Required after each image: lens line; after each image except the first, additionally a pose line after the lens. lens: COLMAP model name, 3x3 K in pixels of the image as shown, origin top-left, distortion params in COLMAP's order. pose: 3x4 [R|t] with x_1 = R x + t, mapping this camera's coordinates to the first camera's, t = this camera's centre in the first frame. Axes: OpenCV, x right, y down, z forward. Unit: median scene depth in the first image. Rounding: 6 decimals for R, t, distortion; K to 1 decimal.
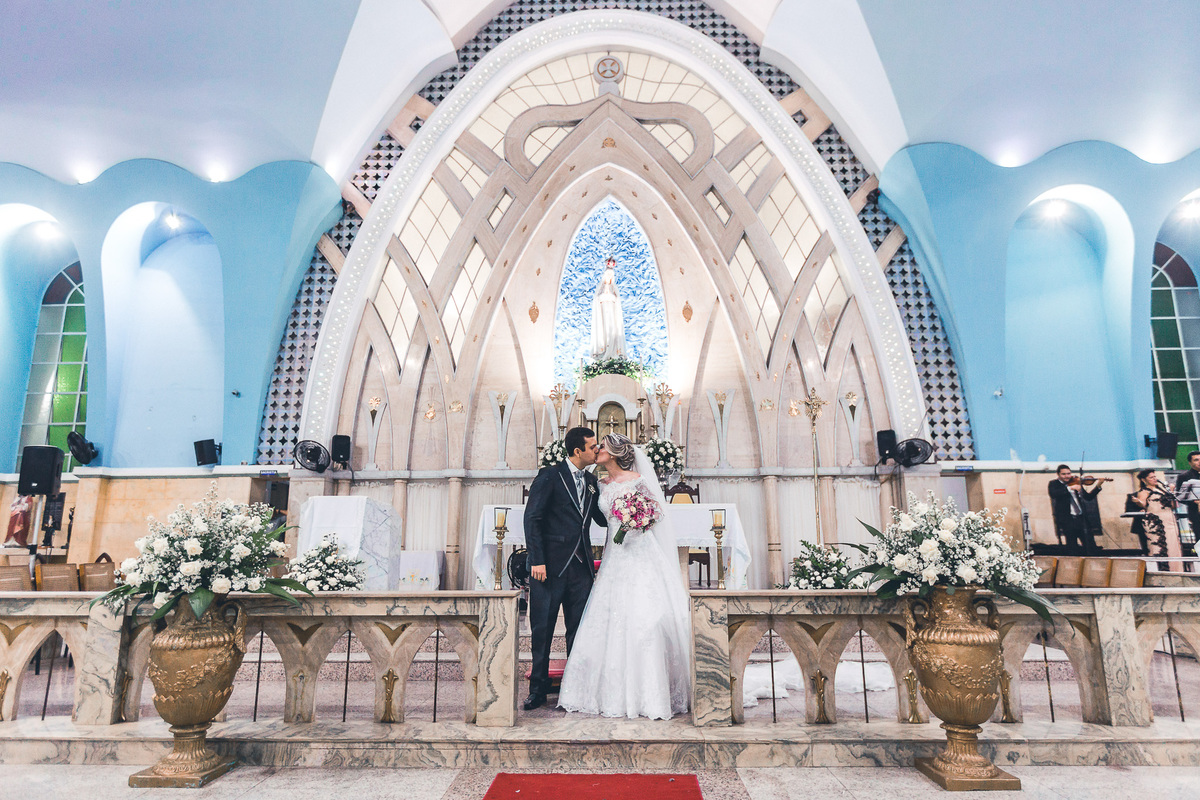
lens RADIAL K [[725.4, 0, 597.4], [0, 725.4, 392.9], [0, 0, 1]] dist [-0.010088, 0.000578]
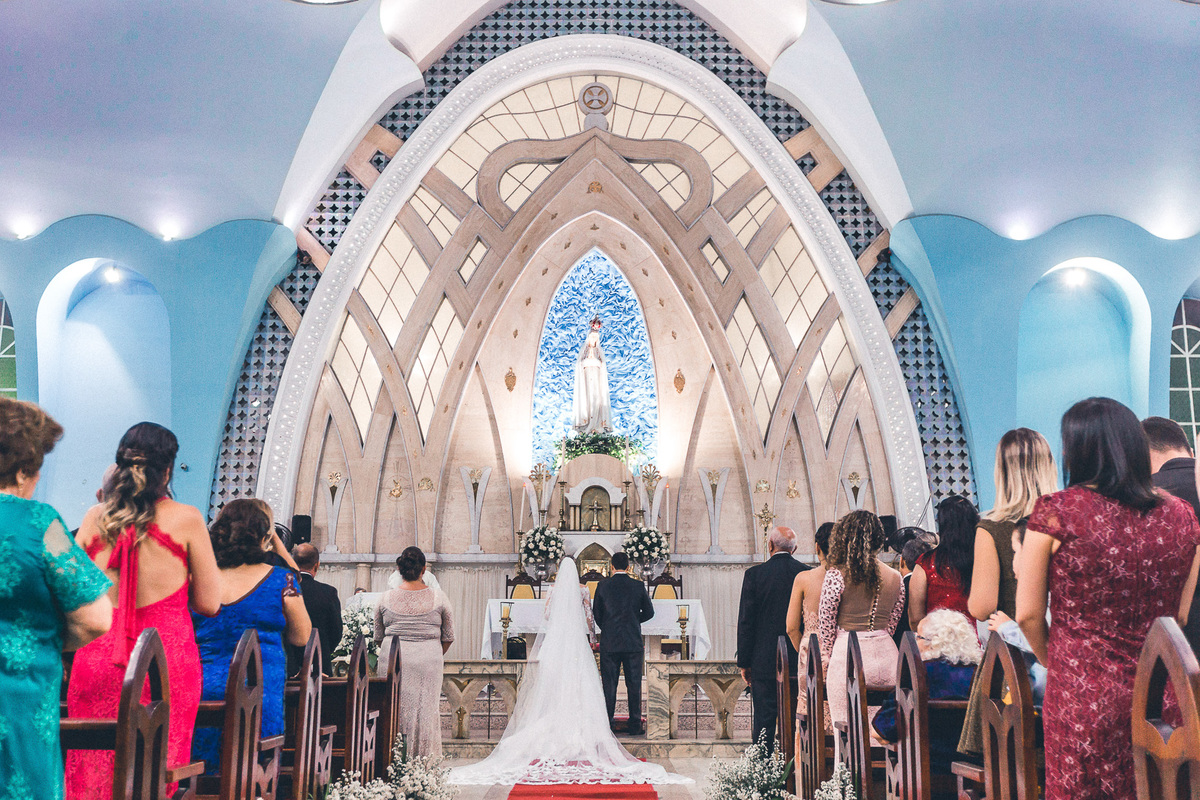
lens RADIAL K [[1174.7, 0, 598.3], [0, 1174.7, 399.2], [0, 0, 1]] dist [-0.021865, 0.000000]
pose [[0.999581, 0.011529, 0.026548, -0.017000], [-0.011603, 0.999929, 0.002638, -0.094181], [-0.026516, -0.002945, 0.999644, -0.483962]]
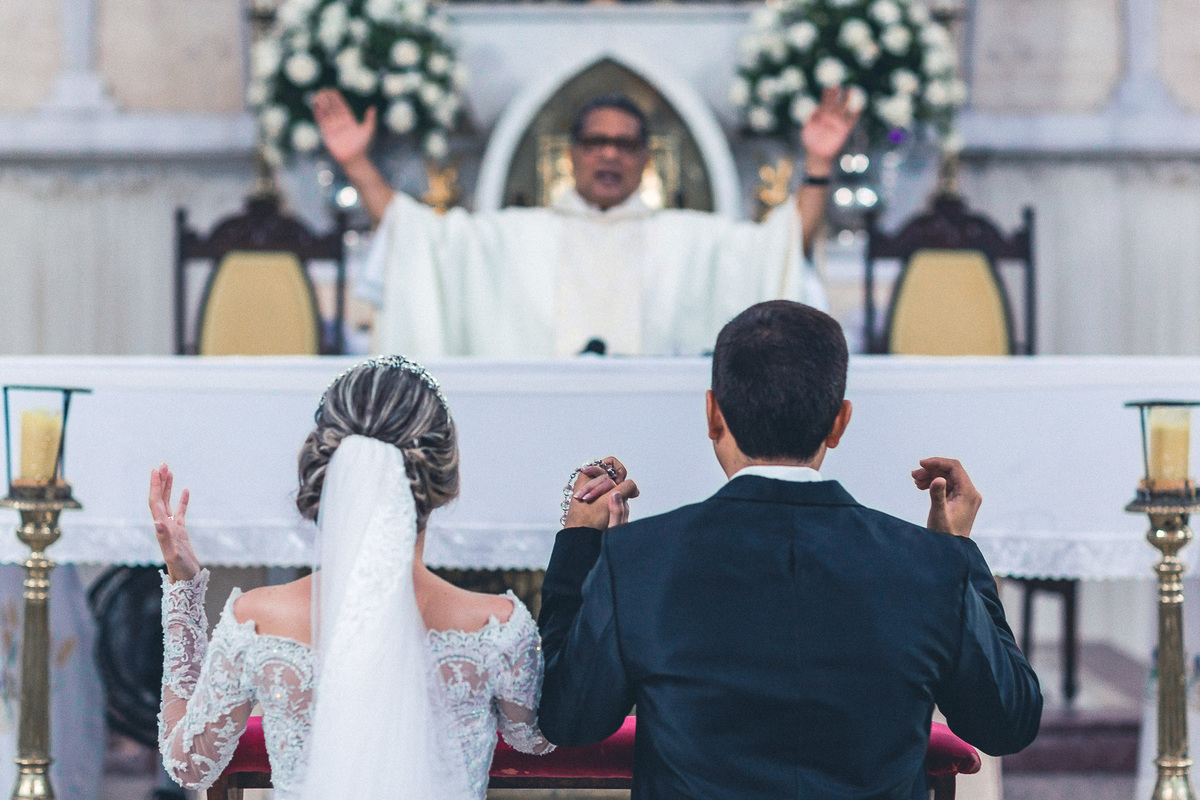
lens RADIAL K [[3147.2, 0, 595.4], [0, 3147.2, 403.2], [0, 0, 1]] dist [0.147628, 0.000000]
pose [[0.999801, 0.003956, 0.019577, -0.001134], [-0.008048, 0.976894, 0.213571, -0.007888], [-0.018280, -0.213686, 0.976731, 0.091514]]
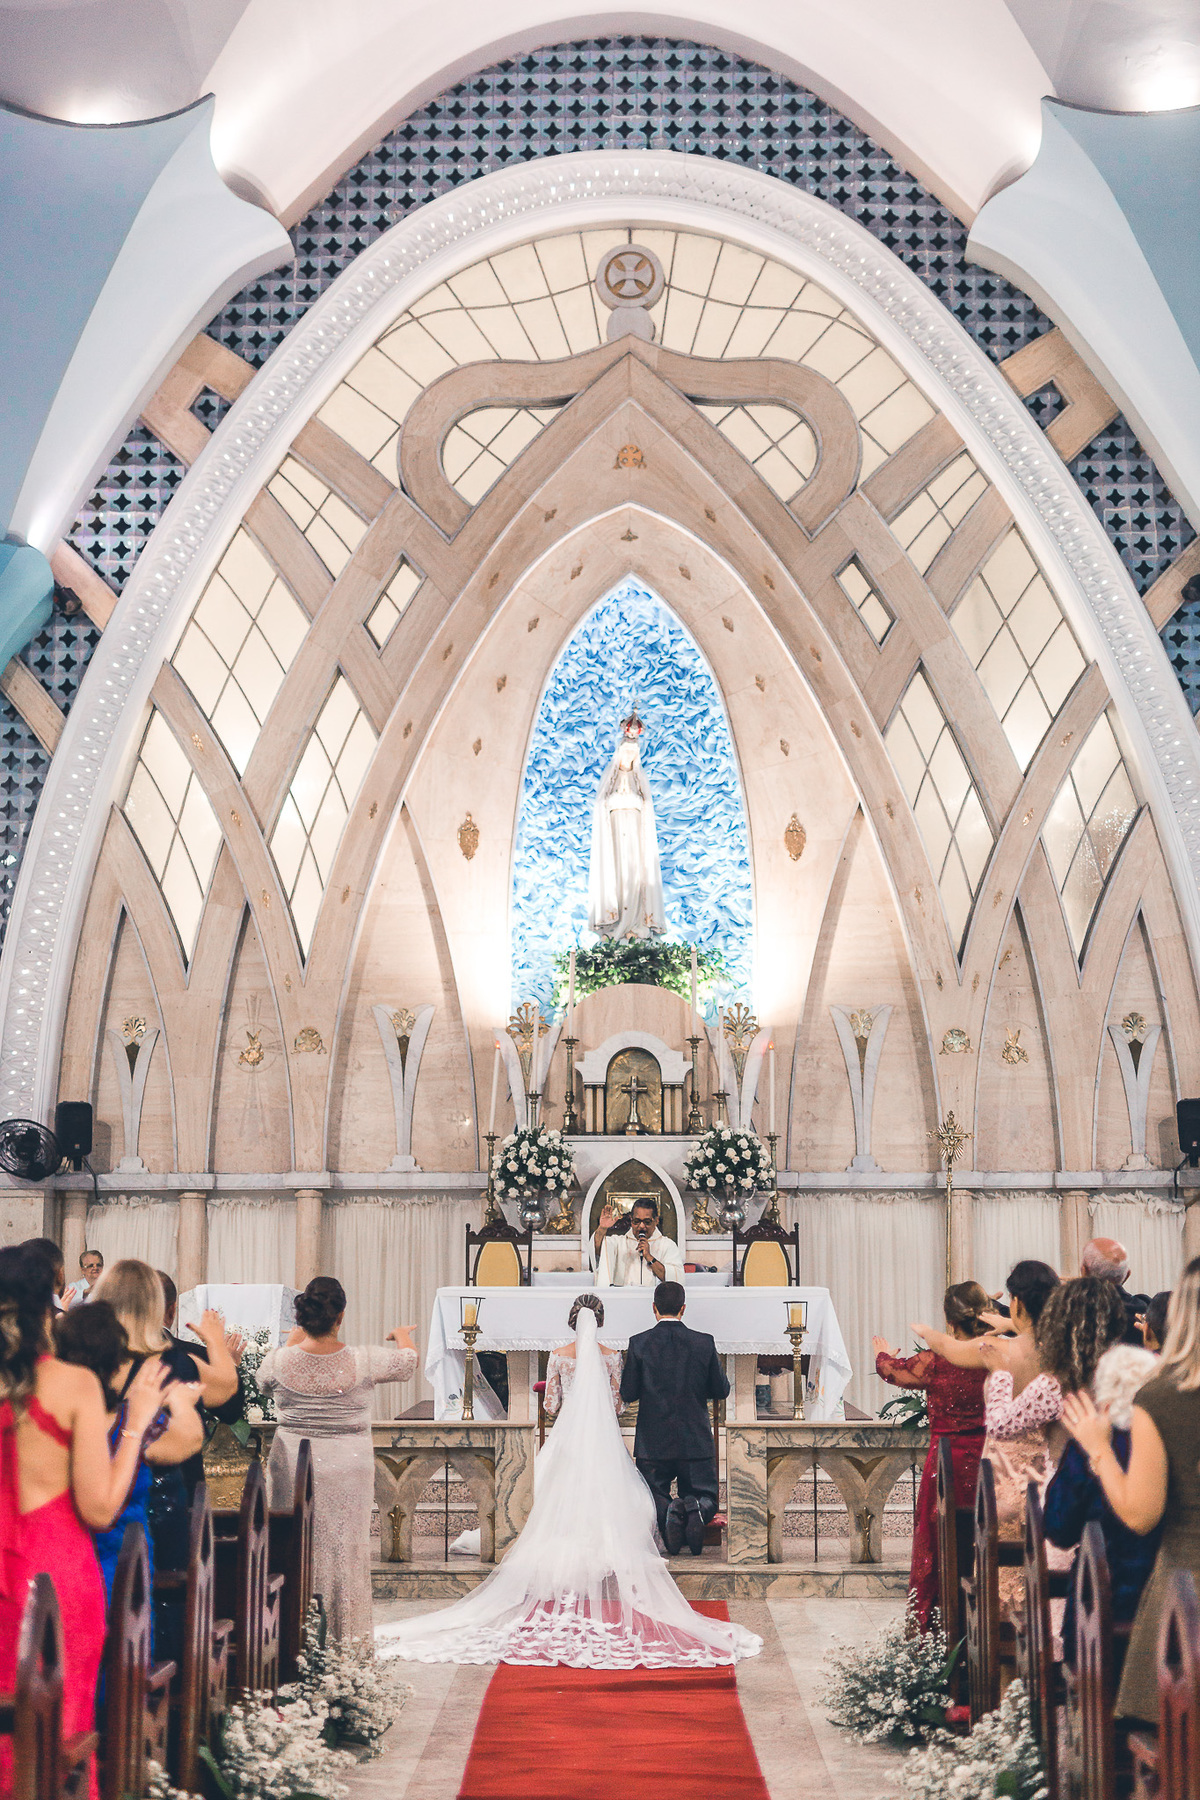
lens RADIAL K [[2444.9, 0, 584.3], [0, 2444.9, 907.8], [0, 0, 1]] dist [-0.007038, 0.000000]
pose [[0.999979, 0.004696, 0.004570, -0.020194], [-0.004961, 0.998200, 0.059766, -0.164469], [-0.004282, -0.059788, 0.998202, -0.601410]]
